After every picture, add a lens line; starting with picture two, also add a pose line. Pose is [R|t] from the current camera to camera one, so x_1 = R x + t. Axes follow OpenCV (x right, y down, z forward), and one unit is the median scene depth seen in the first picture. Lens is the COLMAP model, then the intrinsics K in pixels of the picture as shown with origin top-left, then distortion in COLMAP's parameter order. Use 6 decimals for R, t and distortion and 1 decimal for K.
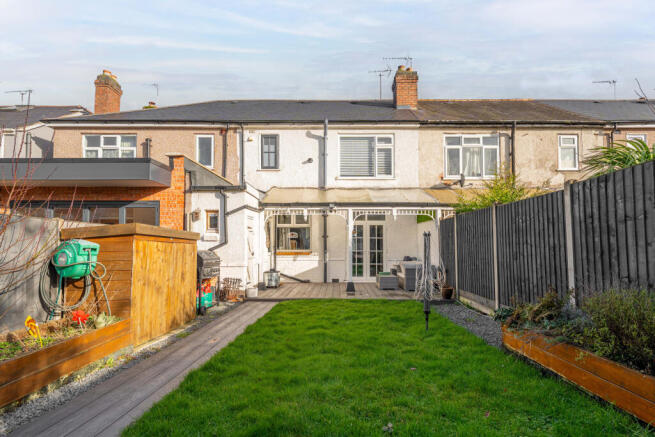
lens RADIAL K [[338.2, 0, 327.5], [0, 338.2, 218.5], [0, 0, 1]] dist [-0.000821, -0.000158]
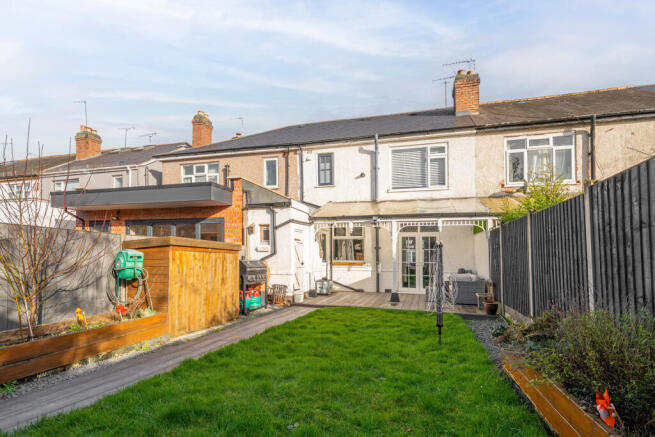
lens RADIAL K [[320.3, 0, 327.7], [0, 320.3, 237.7], [0, 0, 1]] dist [-0.000132, -0.000353]
pose [[0.960898, -0.007002, -0.276814, 0.121692], [0.012492, 0.999759, 0.018074, 0.002122], [0.276620, -0.020825, 0.960754, 0.016774]]
